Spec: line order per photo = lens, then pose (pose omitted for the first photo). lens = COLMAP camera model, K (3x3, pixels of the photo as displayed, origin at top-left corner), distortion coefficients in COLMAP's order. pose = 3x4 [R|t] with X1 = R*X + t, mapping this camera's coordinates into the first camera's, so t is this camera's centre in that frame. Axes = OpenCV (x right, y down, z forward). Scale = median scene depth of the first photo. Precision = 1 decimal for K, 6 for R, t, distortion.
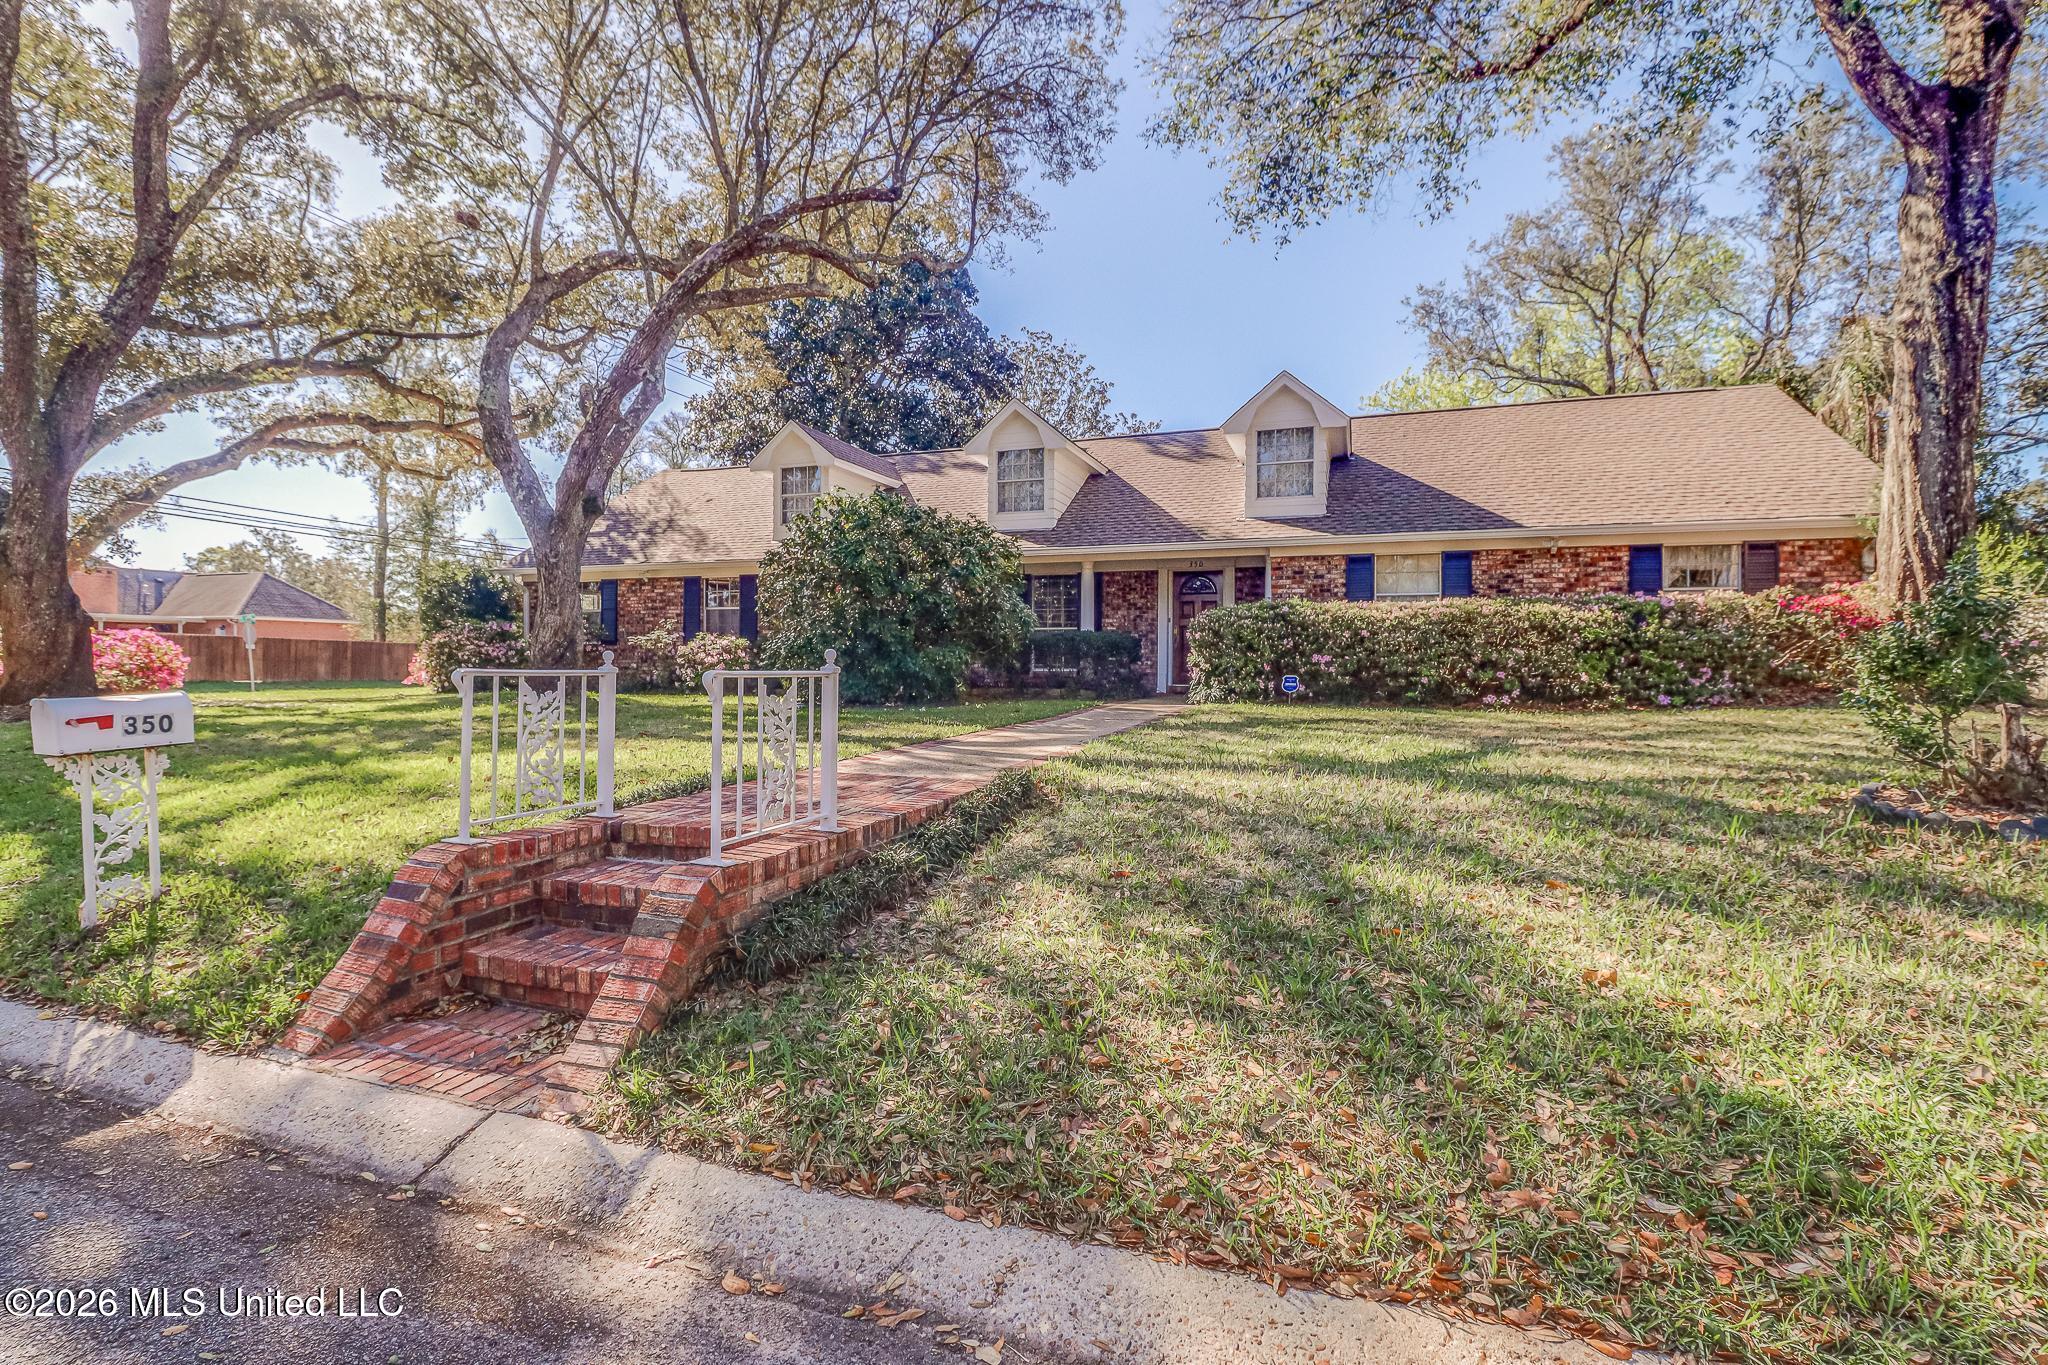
lens RADIAL K [[958.3, 0, 1023.5], [0, 958.3, 665.8], [0, 0, 1]] dist [-0.001940, -0.008517]
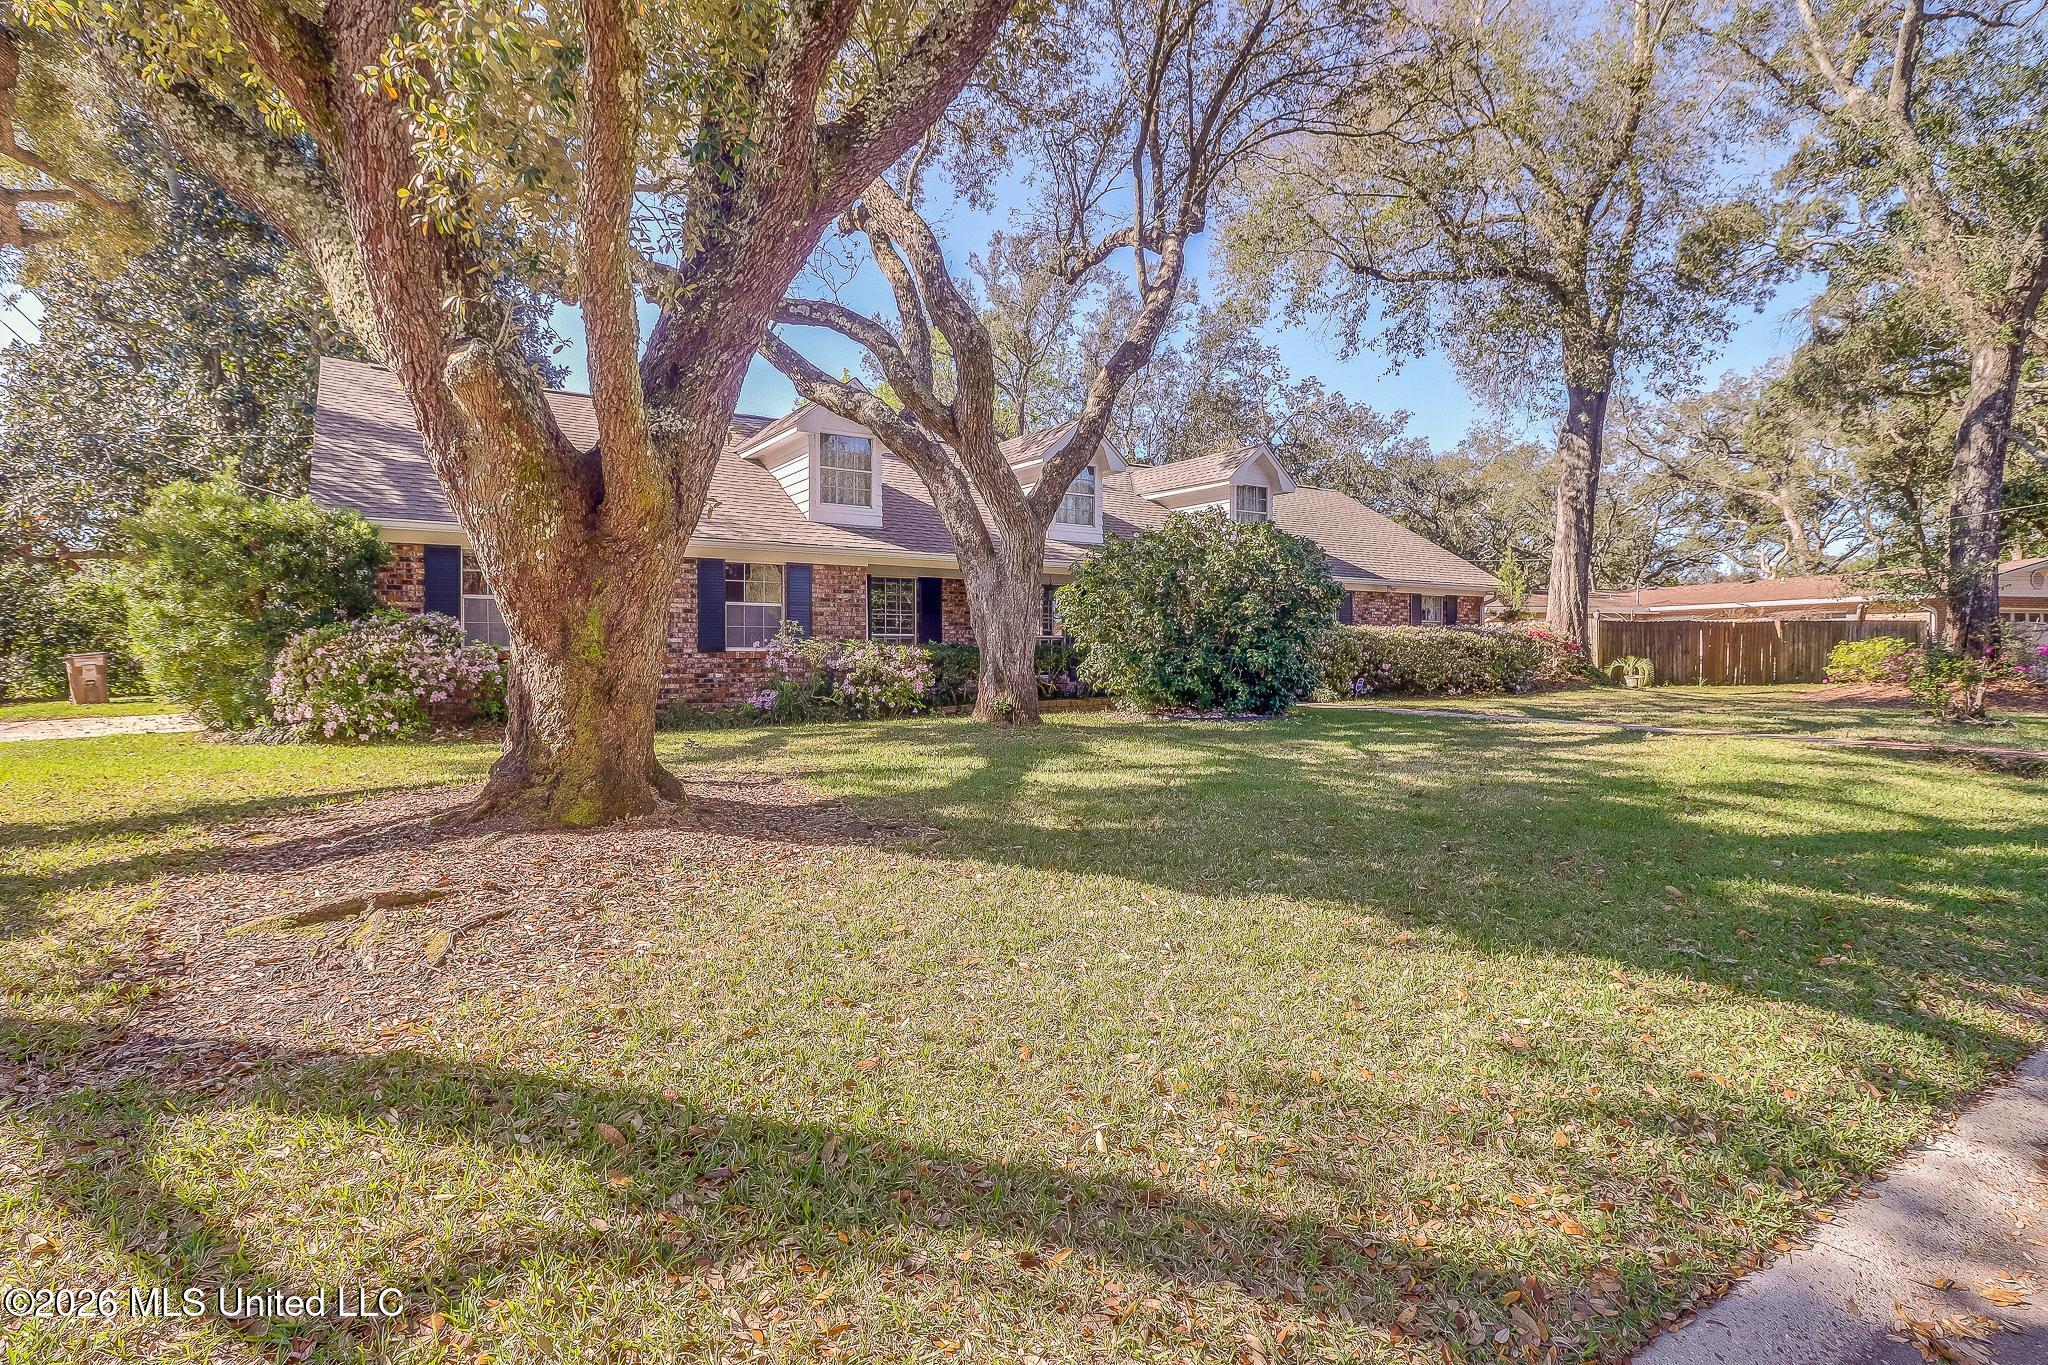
lens RADIAL K [[958.3, 0, 1023.5], [0, 958.3, 665.8], [0, 0, 1]] dist [-0.001940, -0.008517]
pose [[0.609672, -0.013349, 0.792541, -1.098973], [0.007834, 0.999911, 0.010815, -0.026658], [-0.792615, -0.000385, 0.609722, 0.535812]]
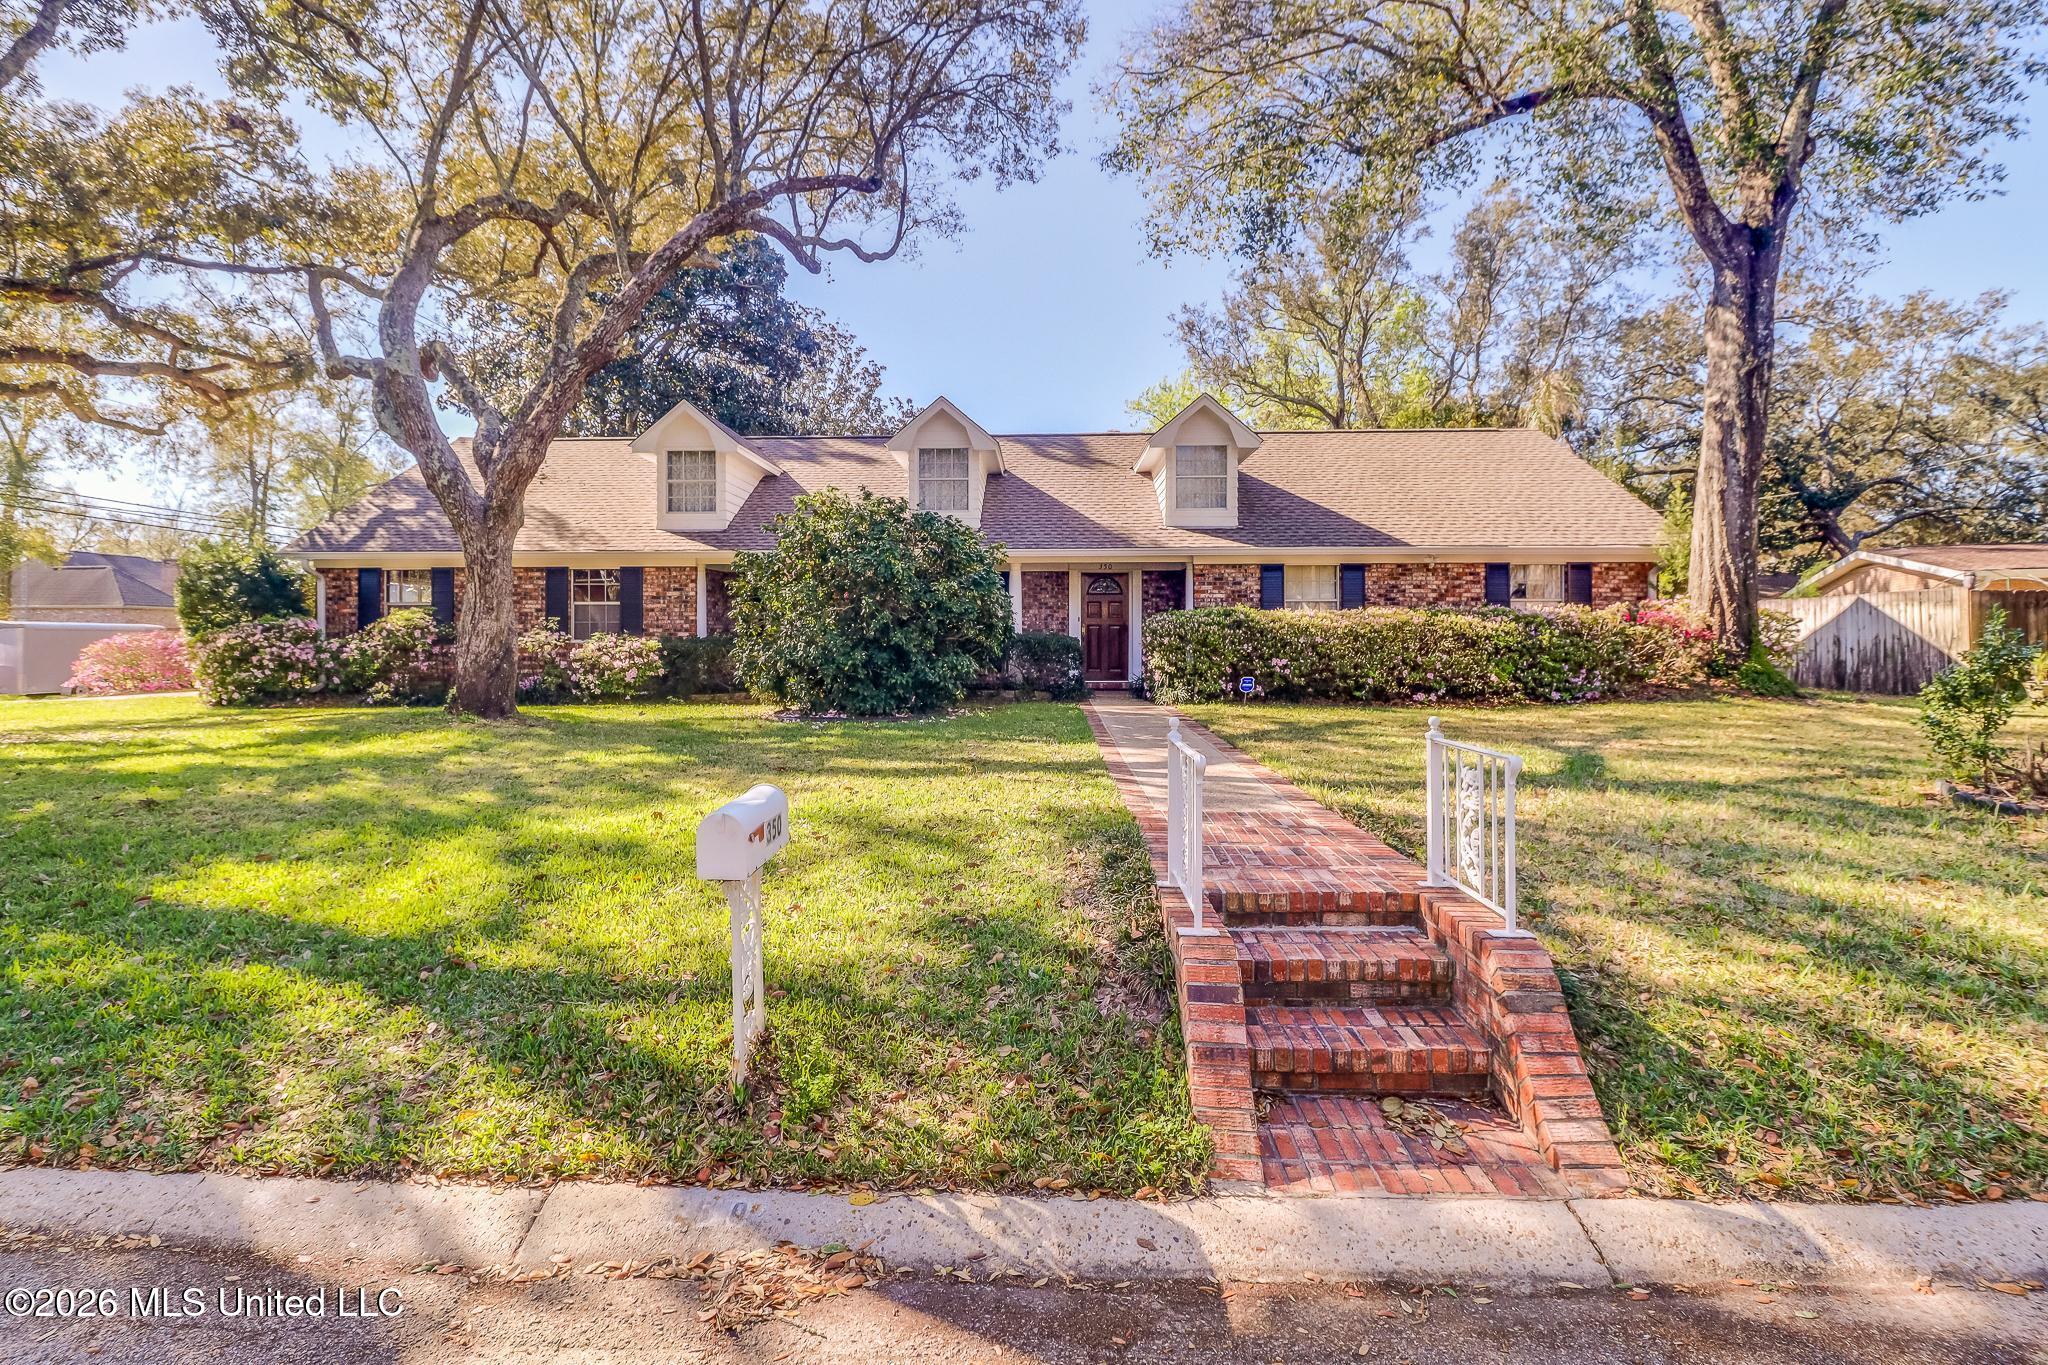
lens RADIAL K [[957.4, 0, 1019.8], [0, 957.4, 639.6], [0, 0, 1]] dist [-0.000207, -0.012486]
pose [[0.951783, -0.004617, 0.306736, -0.298827], [0.005362, 0.999984, -0.001585, -0.031759], [-0.306724, 0.003153, 0.951793, 0.037860]]
